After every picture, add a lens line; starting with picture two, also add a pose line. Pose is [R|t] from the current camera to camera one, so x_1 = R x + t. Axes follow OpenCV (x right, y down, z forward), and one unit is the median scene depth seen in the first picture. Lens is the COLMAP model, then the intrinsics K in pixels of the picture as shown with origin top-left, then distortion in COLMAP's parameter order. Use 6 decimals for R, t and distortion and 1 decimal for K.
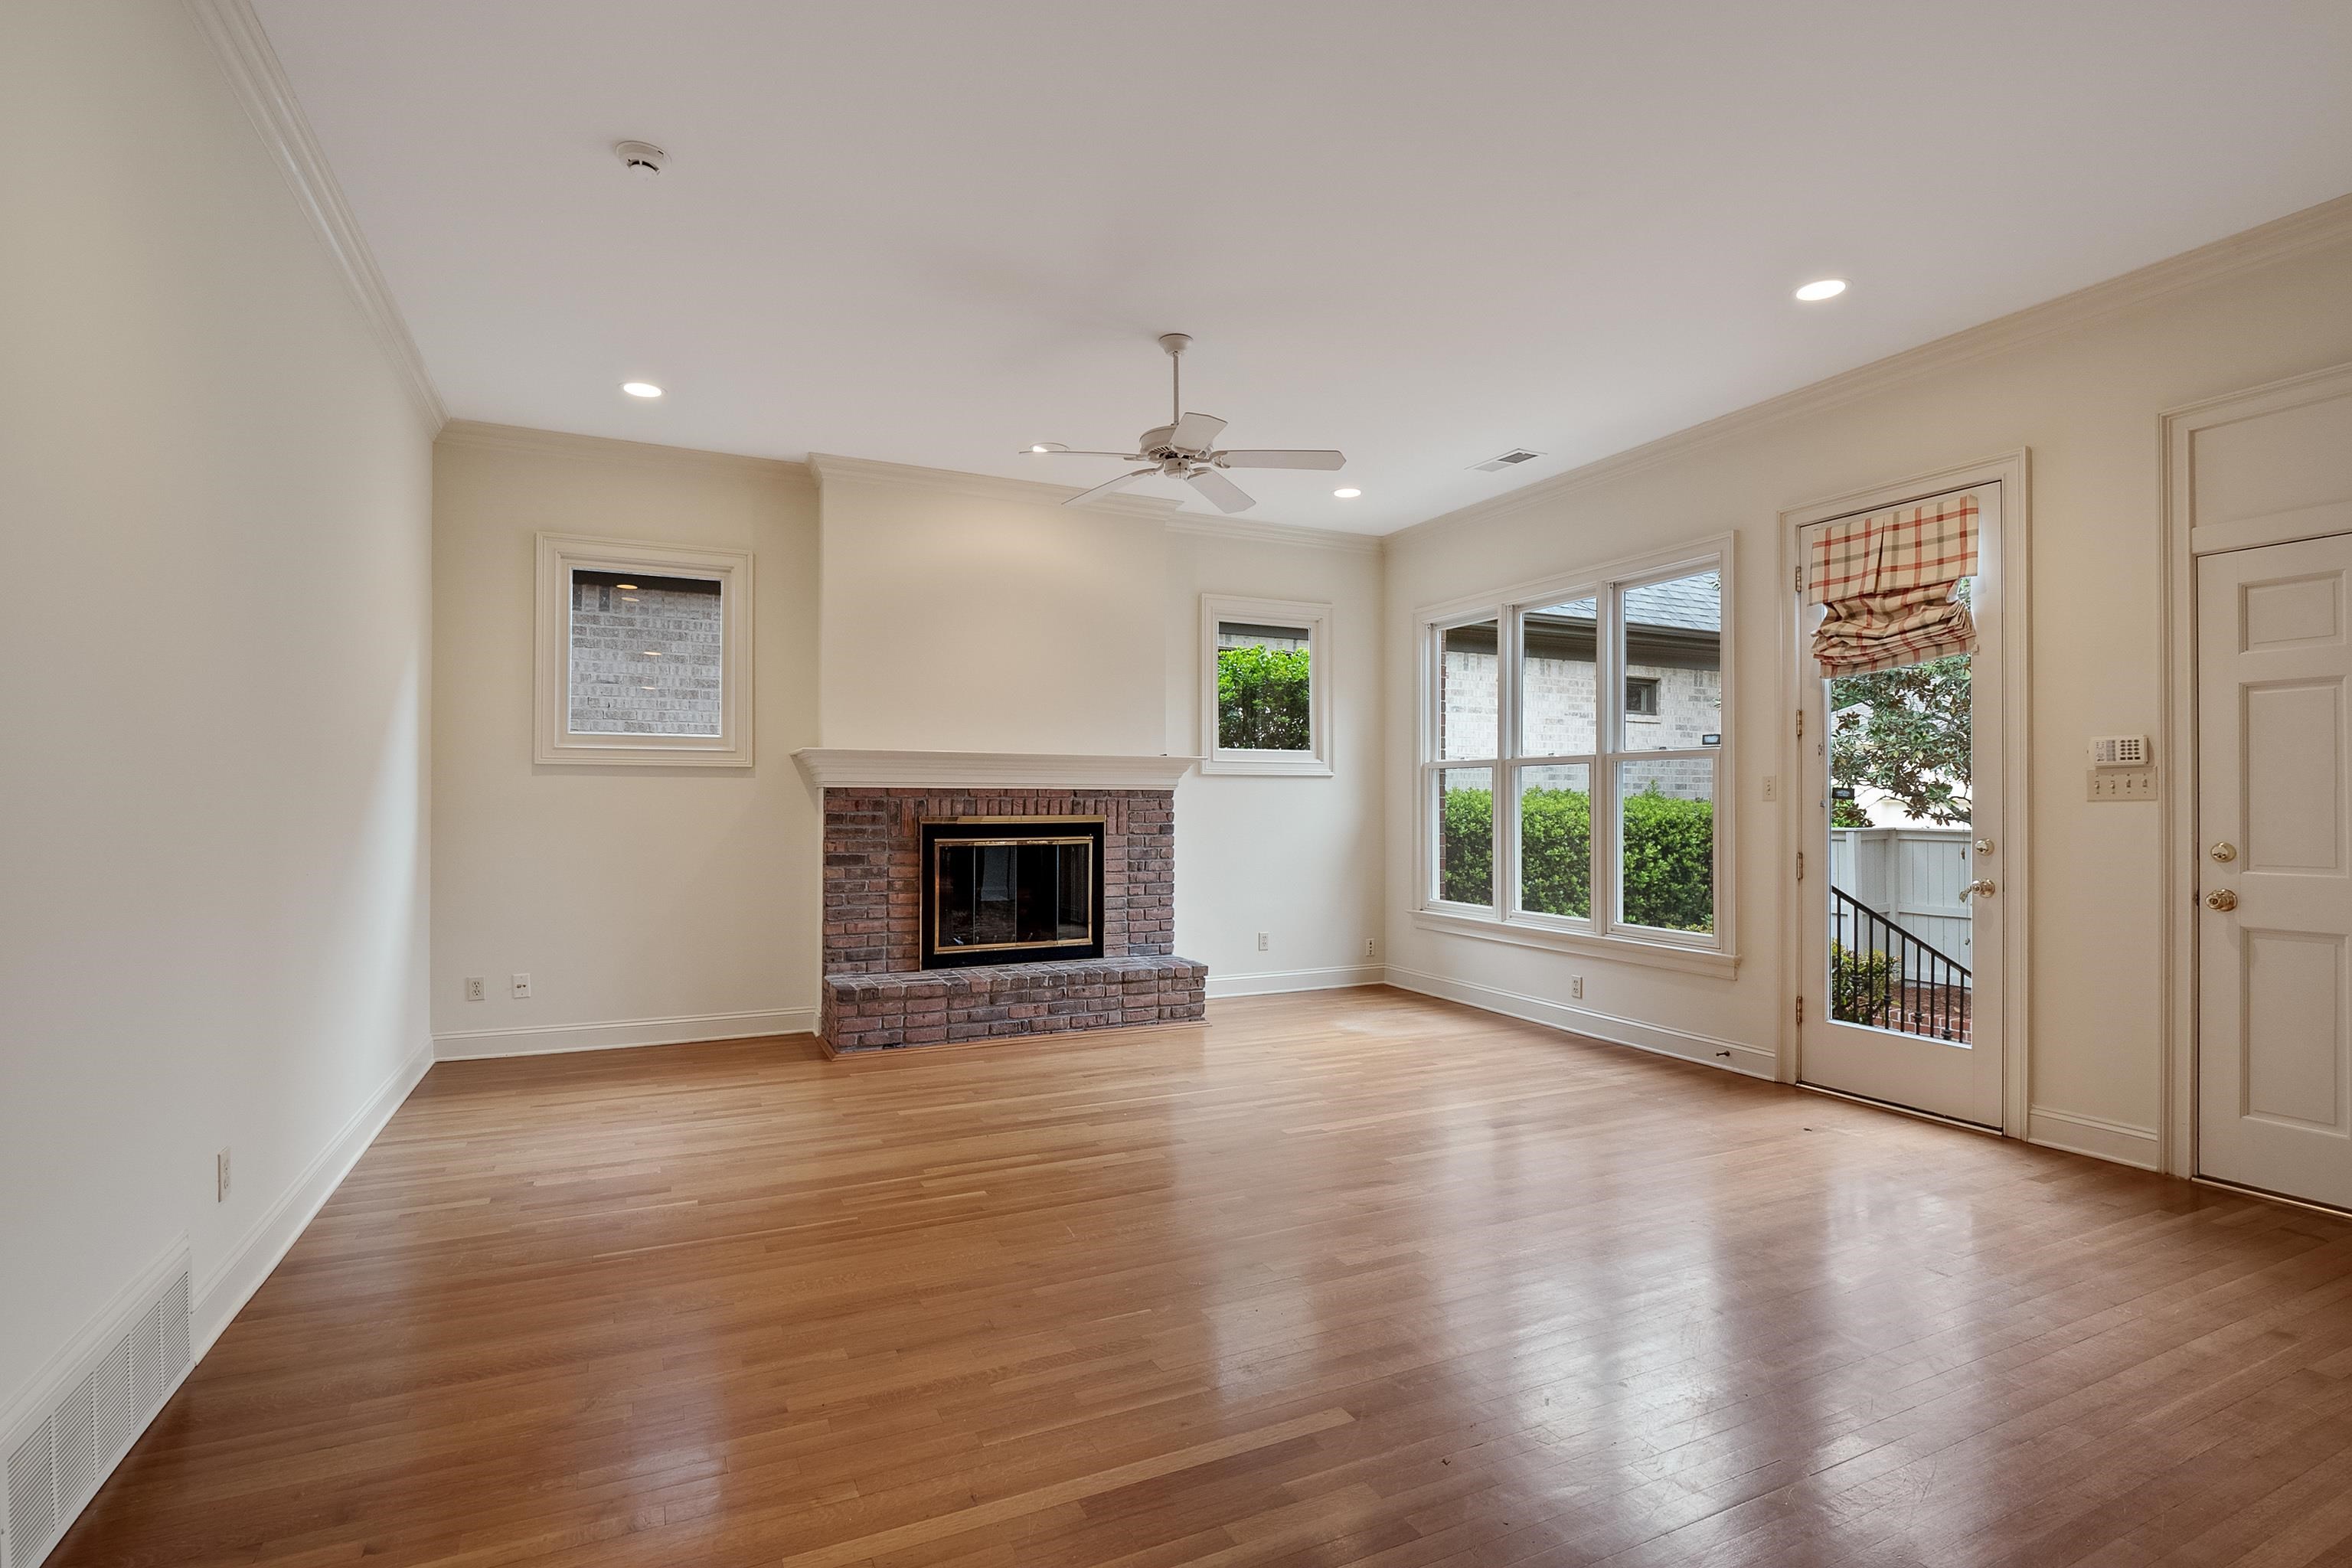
lens RADIAL K [[1121.3, 0, 1162.4], [0, 1121.3, 782.4], [0, 0, 1]] dist [-0.003943, -0.009214]
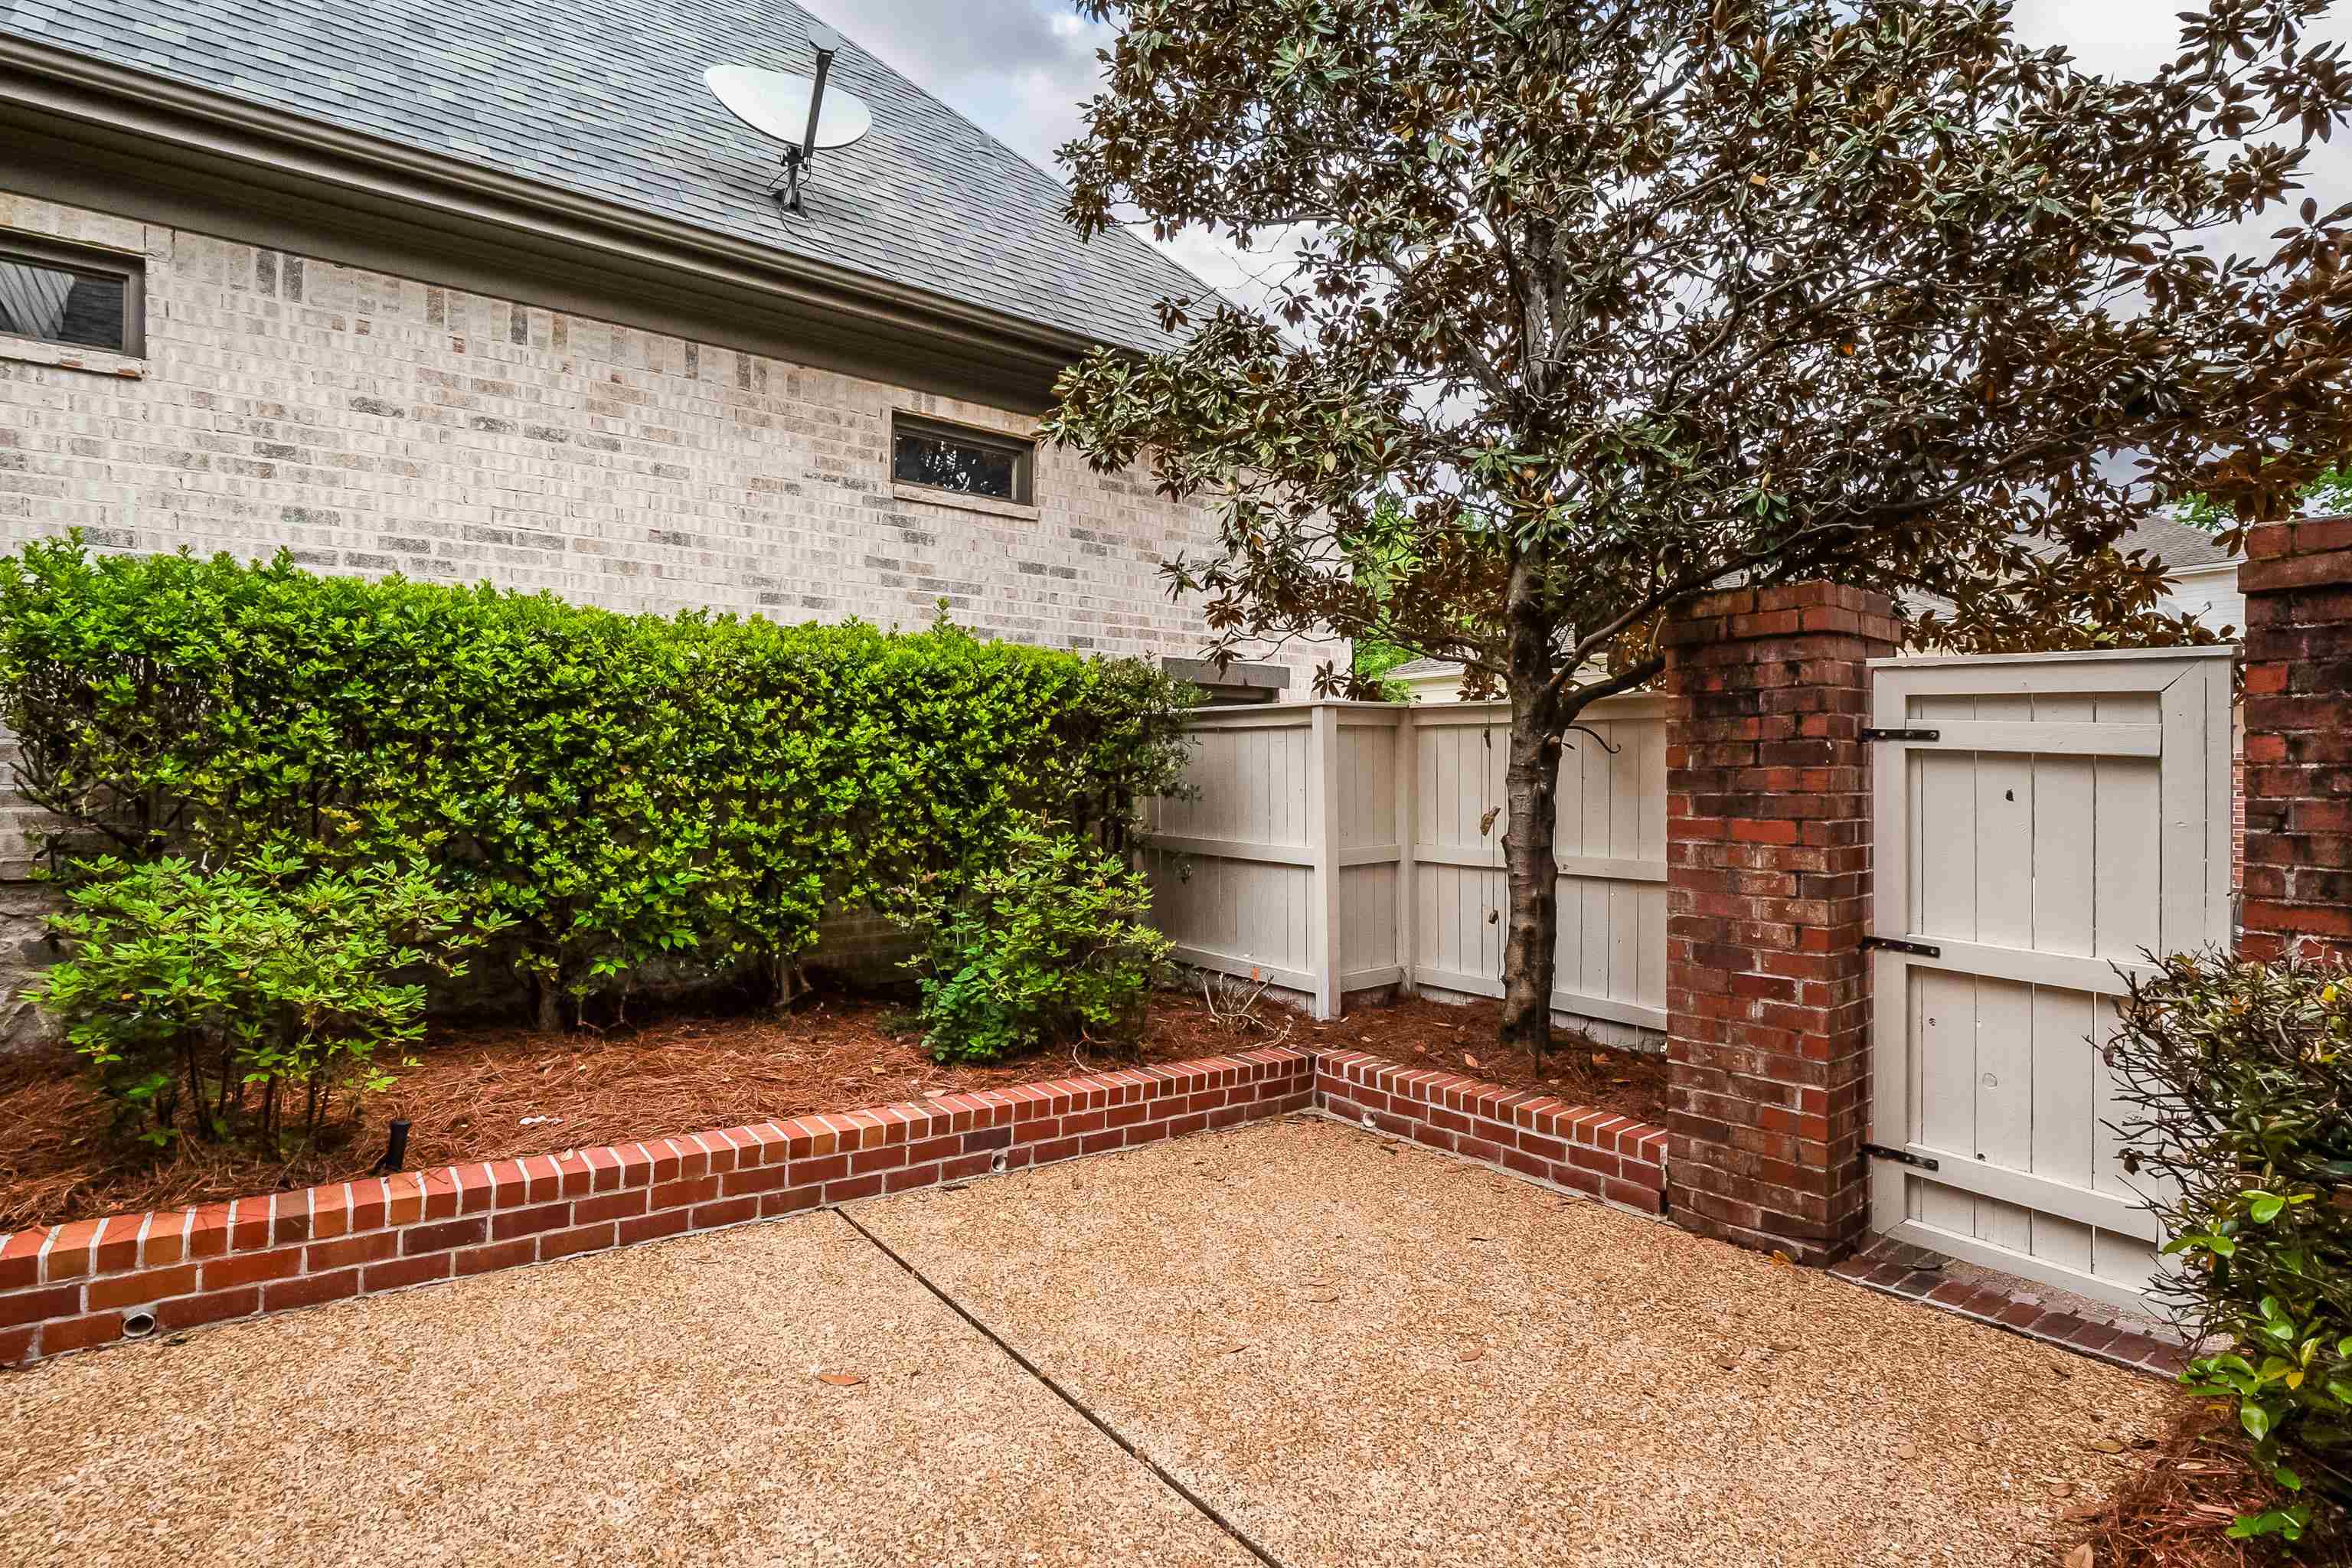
lens RADIAL K [[1121.3, 0, 1162.4], [0, 1121.3, 782.4], [0, 0, 1]] dist [-0.003943, -0.009214]
pose [[0.977592, -0.003490, 0.210479, 0.450483], [-0.002174, 0.999642, 0.026673, 0.067888], [-0.210497, -0.026533, 0.977234, 0.525189]]
